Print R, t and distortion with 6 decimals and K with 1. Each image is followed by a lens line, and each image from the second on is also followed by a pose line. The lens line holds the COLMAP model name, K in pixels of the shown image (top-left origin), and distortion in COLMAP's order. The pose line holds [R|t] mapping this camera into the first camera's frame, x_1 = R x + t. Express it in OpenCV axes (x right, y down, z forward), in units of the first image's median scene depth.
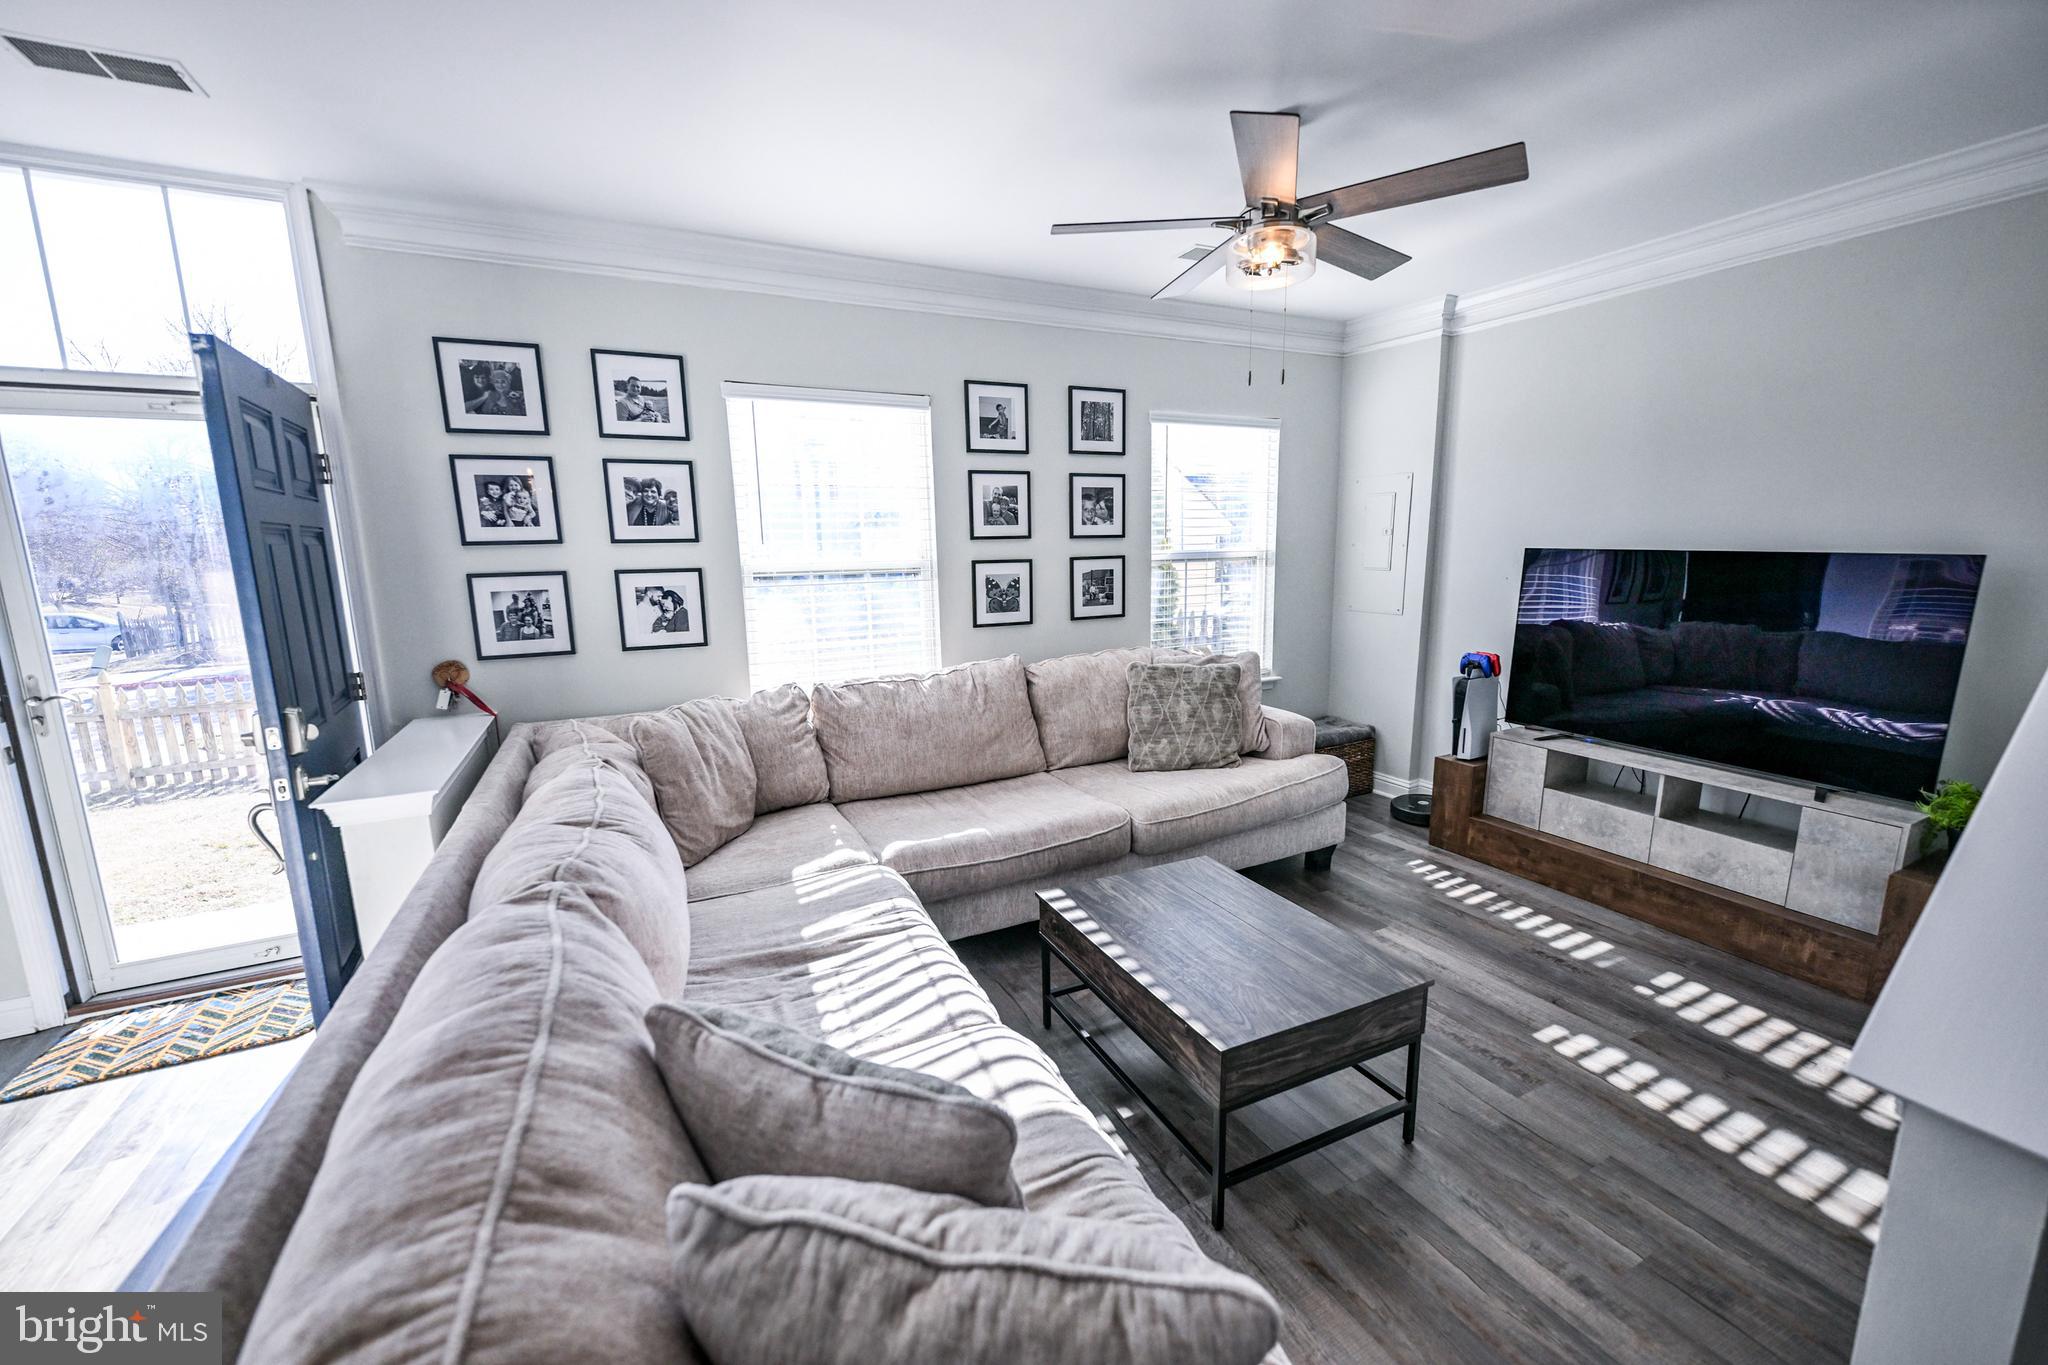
lens RADIAL K [[804.1, 0, 1024.0], [0, 804.1, 682.5], [0, 0, 1]] dist [-0.000609, -0.000226]
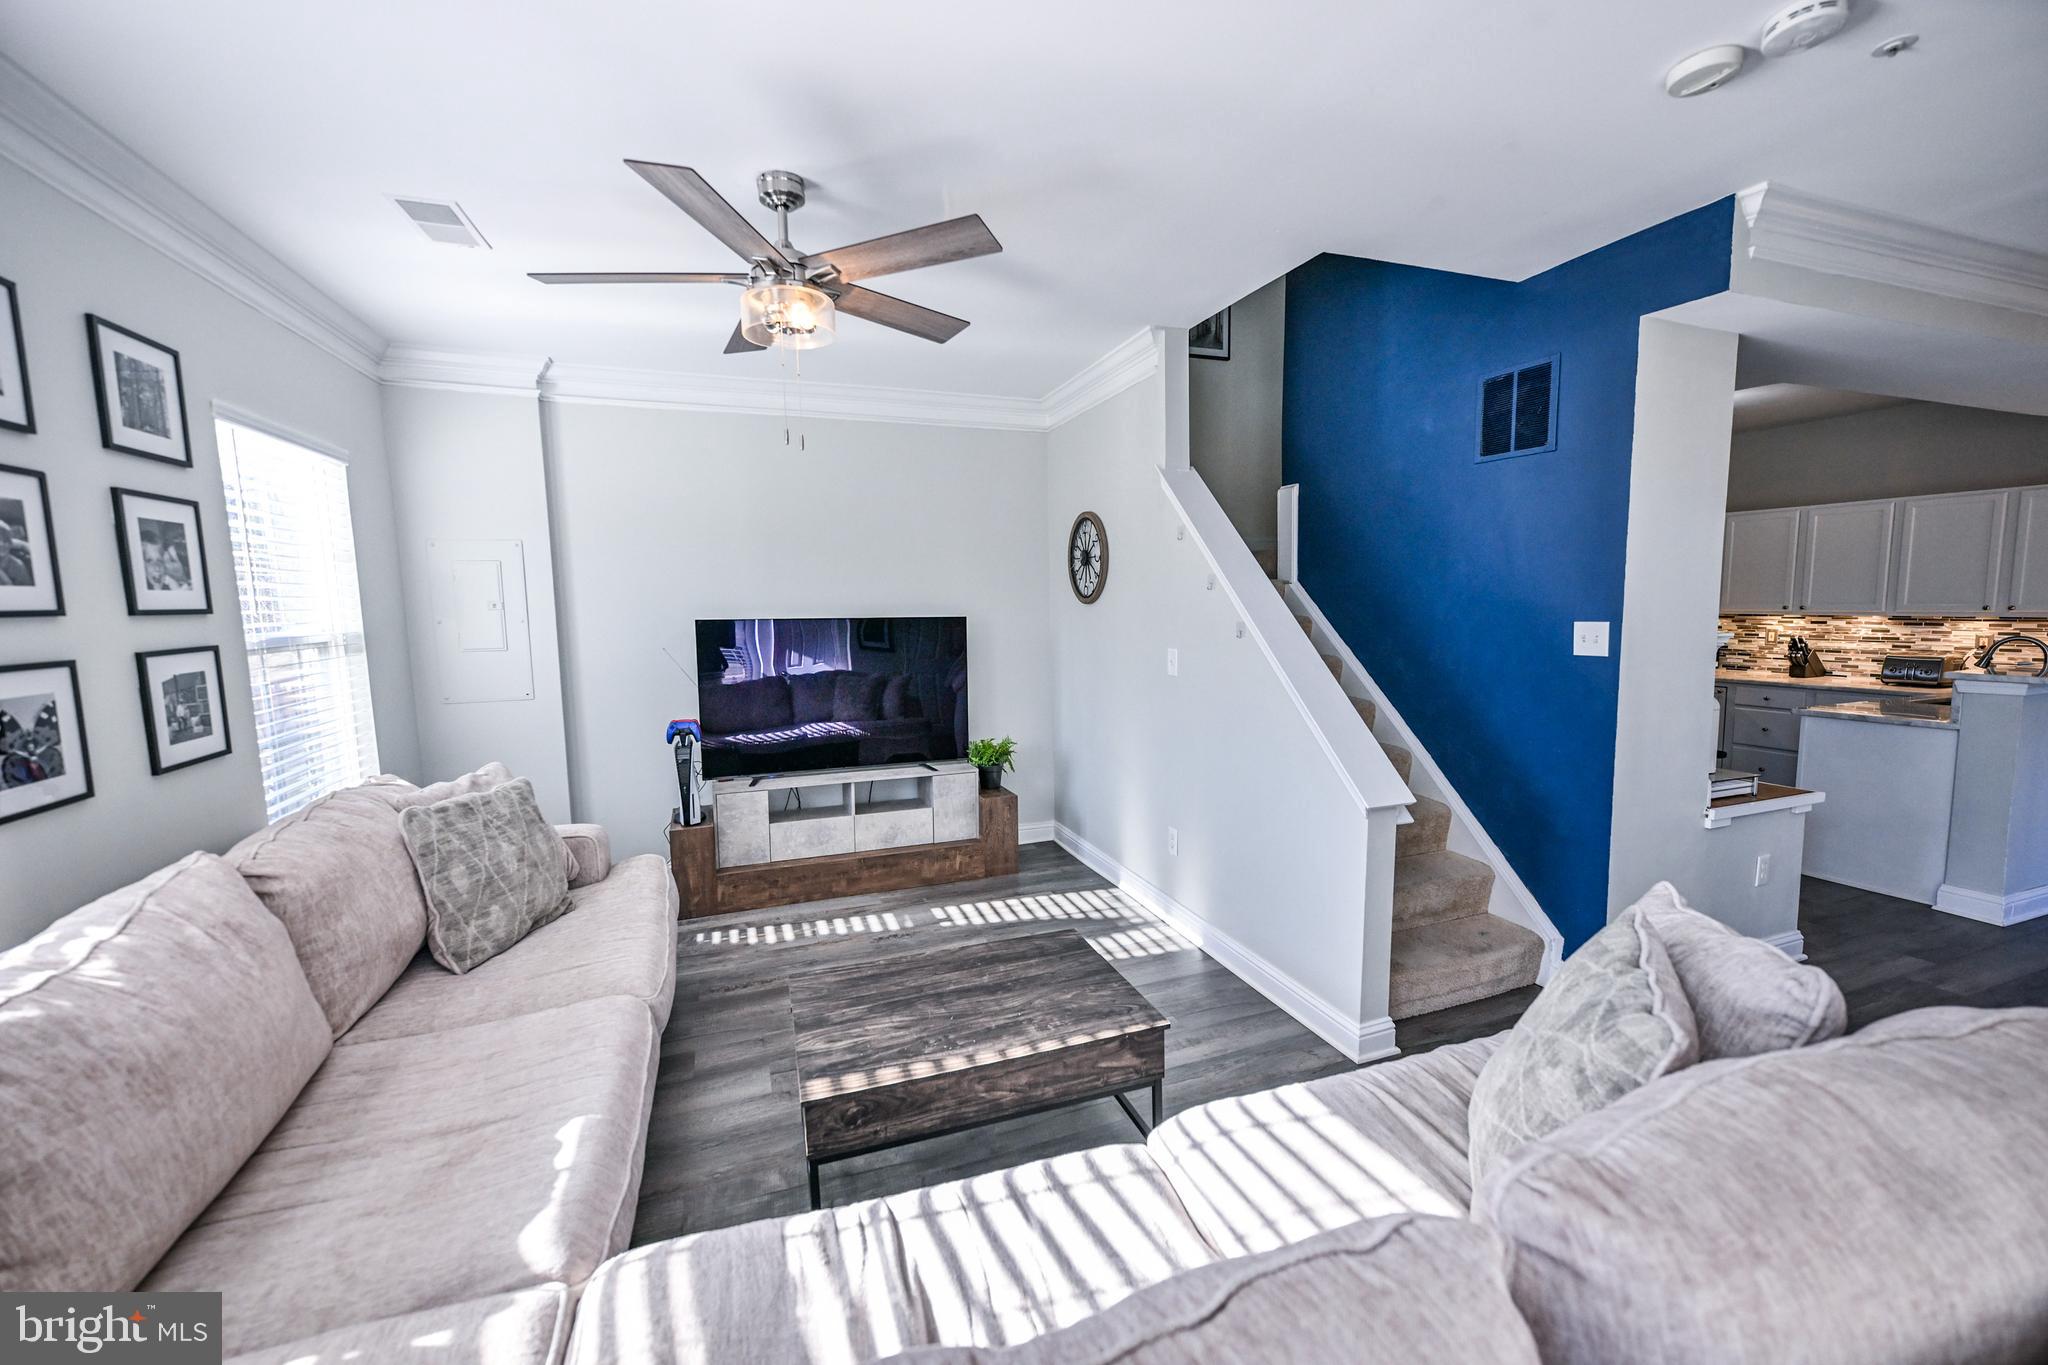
lens RADIAL K [[811.4, 0, 1026.2], [0, 811.4, 677.9], [0, 0, 1]] dist [-0.000450, 0.000169]
pose [[0.113766, -0.085277, 0.989841, -0.442112], [0.186857, 0.980366, 0.062984, -0.078428], [-0.975777, 0.177793, 0.127467, 0.454609]]
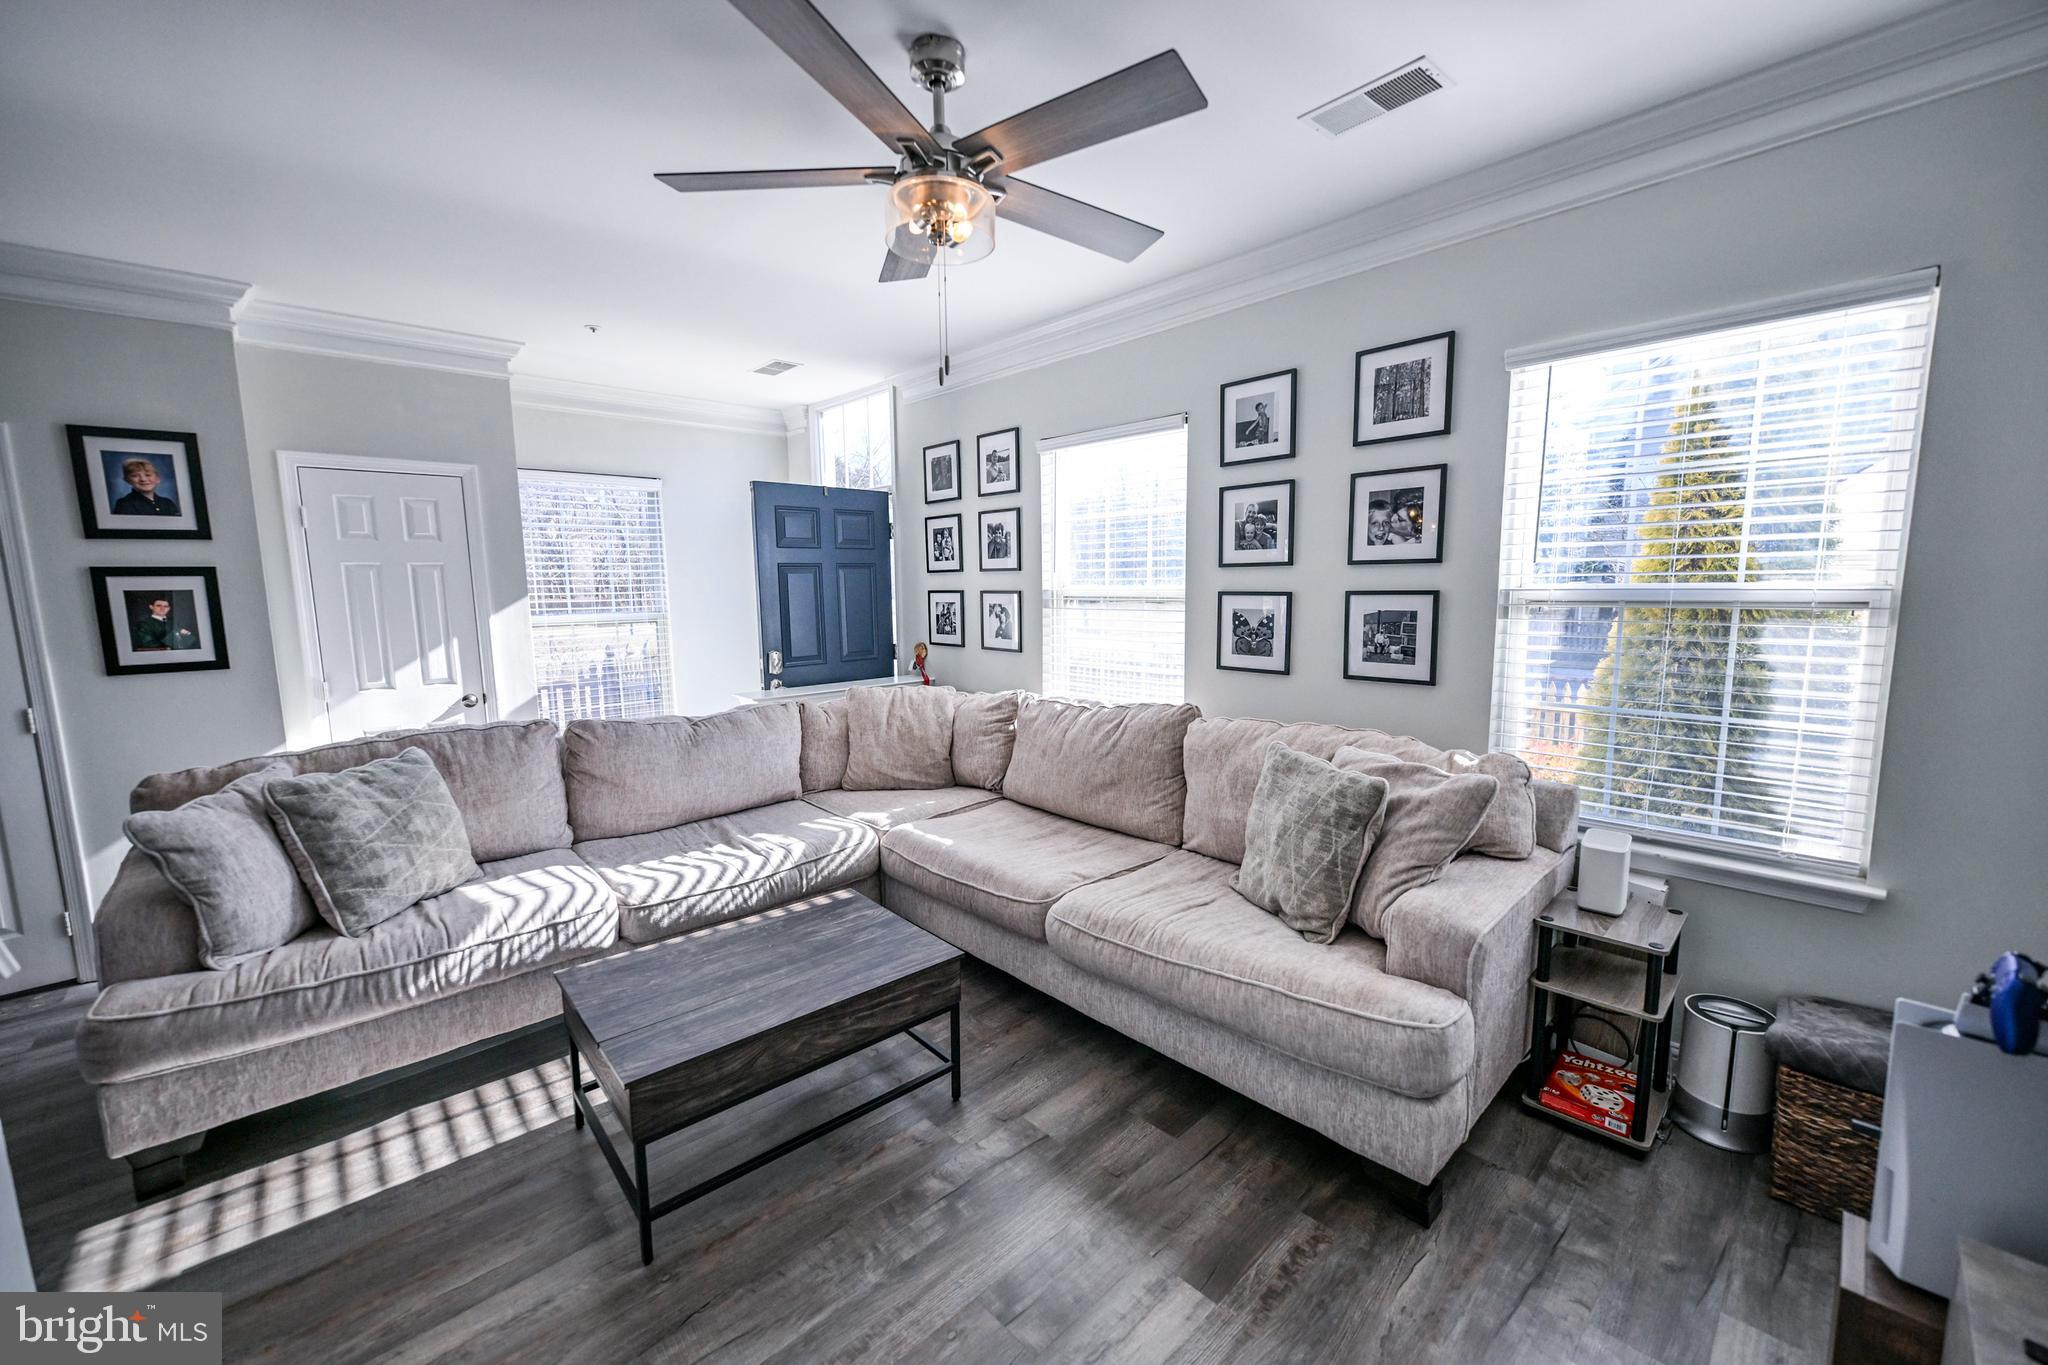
lens RADIAL K [[811.4, 0, 1026.2], [0, 811.4, 677.9], [0, 0, 1]] dist [-0.000450, 0.000169]
pose [[0.284052, 0.130219, -0.949925, 0.776494], [-0.154302, 0.984029, 0.088754, -0.114599], [0.946311, 0.121365, 0.299609, 0.601503]]
